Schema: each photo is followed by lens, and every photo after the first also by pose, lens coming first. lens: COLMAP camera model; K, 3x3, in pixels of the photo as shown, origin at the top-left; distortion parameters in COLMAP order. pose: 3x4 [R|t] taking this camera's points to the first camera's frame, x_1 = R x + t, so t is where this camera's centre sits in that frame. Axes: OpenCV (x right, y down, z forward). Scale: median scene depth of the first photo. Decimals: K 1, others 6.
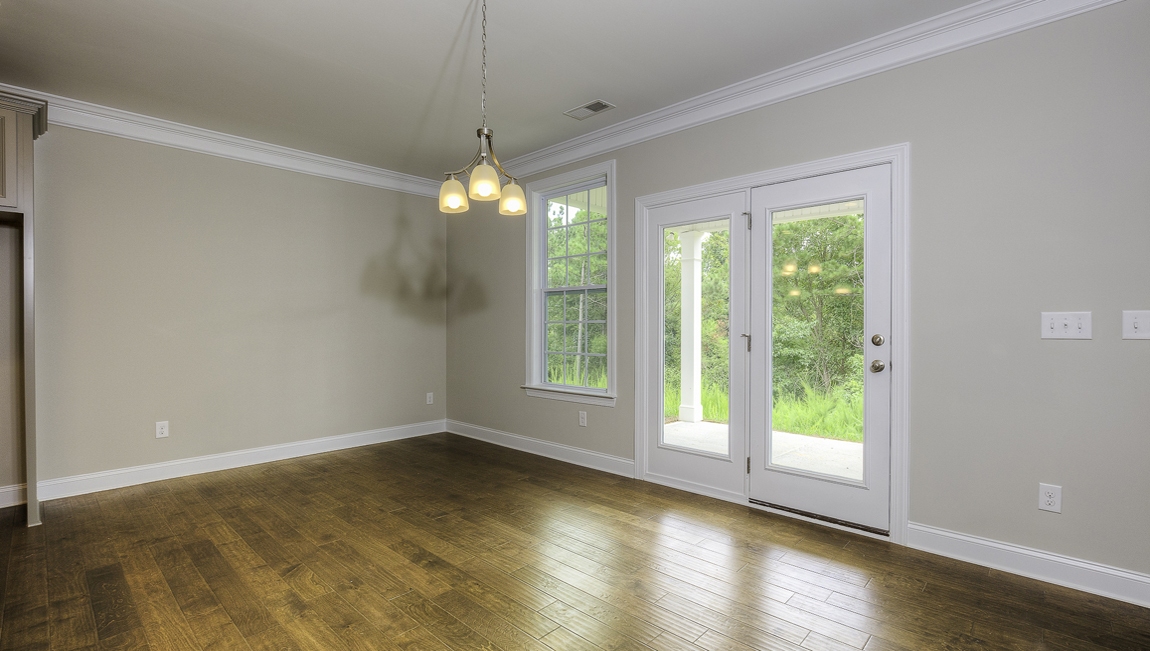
lens RADIAL K [[525.1, 0, 606.8], [0, 525.1, 326.9], [0, 0, 1]] dist [0.000027, -0.000249]
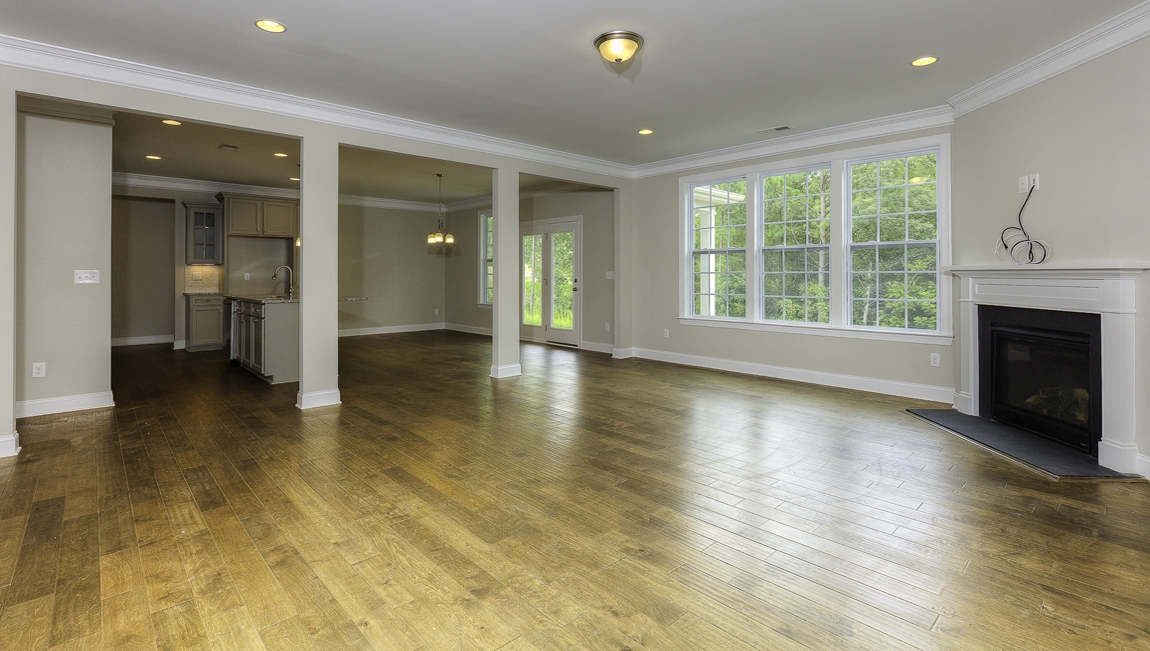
lens RADIAL K [[534.9, 0, 575.0], [0, 534.9, 325.5], [0, 0, 1]] dist [0.002527, 0.000290]
pose [[0.993347, 0.009274, -0.114785, 0.594105], [0.001079, 0.995958, 0.089810, 0.004495], [0.115154, -0.089336, 0.989322, -1.362581]]
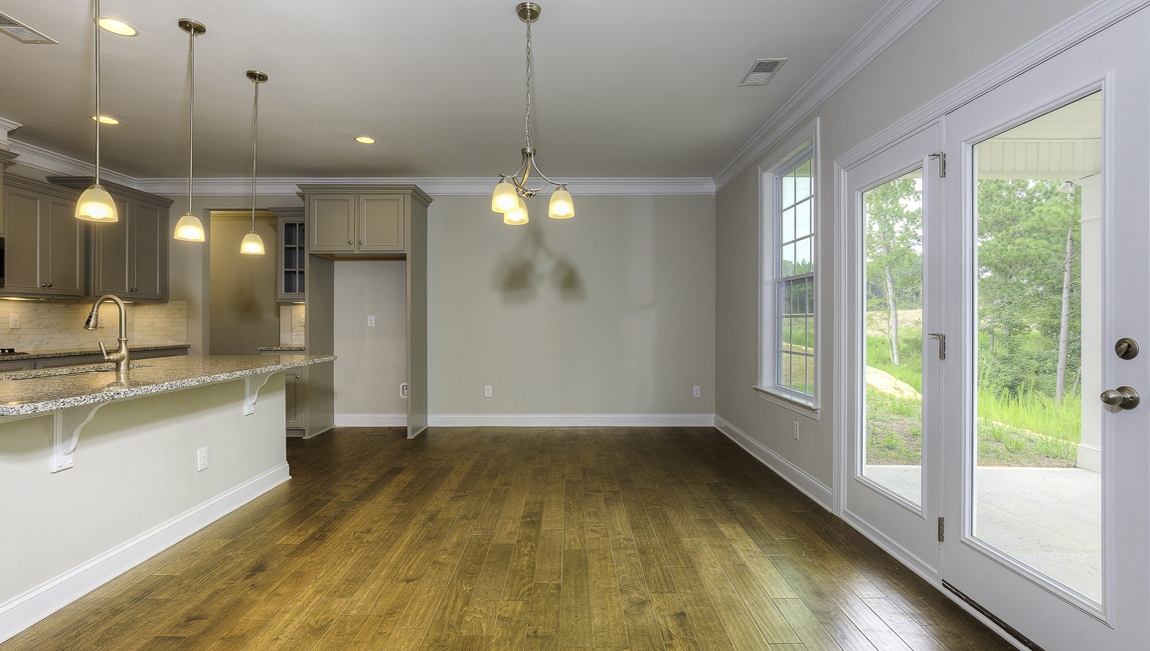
lens RADIAL K [[534.9, 0, 575.0], [0, 534.9, 325.5], [0, 0, 1]] dist [0.002527, 0.000290]
pose [[0.673524, 0.008648, -0.739115, 0.374730], [-0.004214, 0.999960, 0.007860, -0.001195], [0.739153, -0.002179, 0.673534, 0.158543]]
